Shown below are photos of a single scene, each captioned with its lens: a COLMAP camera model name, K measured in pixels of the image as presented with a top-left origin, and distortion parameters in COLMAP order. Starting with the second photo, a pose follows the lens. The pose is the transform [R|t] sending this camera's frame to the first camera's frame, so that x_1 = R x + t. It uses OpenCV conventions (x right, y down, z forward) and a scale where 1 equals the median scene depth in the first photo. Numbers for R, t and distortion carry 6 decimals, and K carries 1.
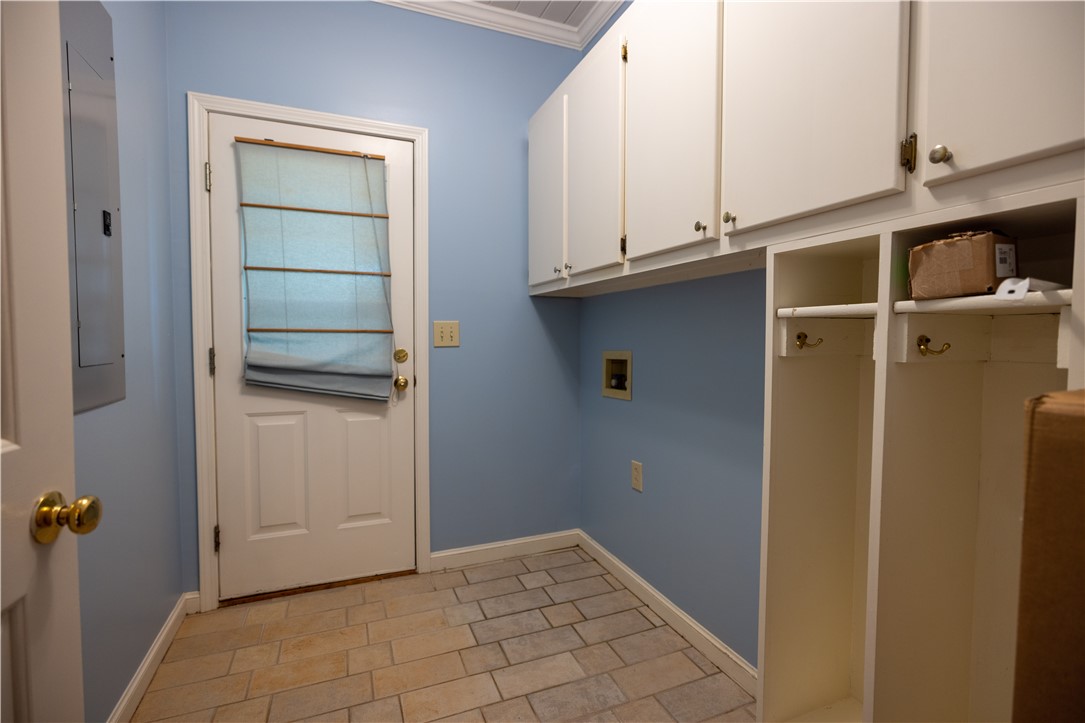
lens RADIAL K [[496.0, 0, 540.4], [0, 496.0, 359.3], [0, 0, 1]] dist [-0.000492, -0.000014]
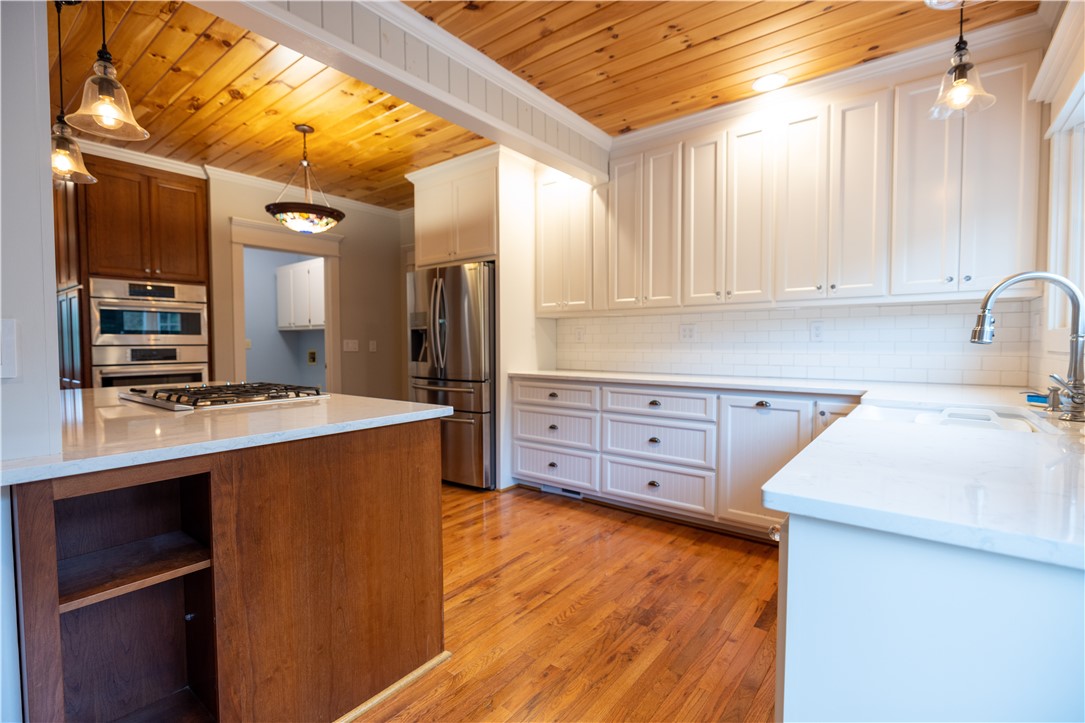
lens RADIAL K [[496.0, 0, 543.1], [0, 496.0, 360.7], [0, 0, 1]] dist [-0.000492, -0.000014]
pose [[0.870285, -0.025687, 0.491878, -0.113434], [0.032055, 0.999476, -0.004520, 0.109143], [-0.491504, 0.019701, 0.870652, -2.334298]]
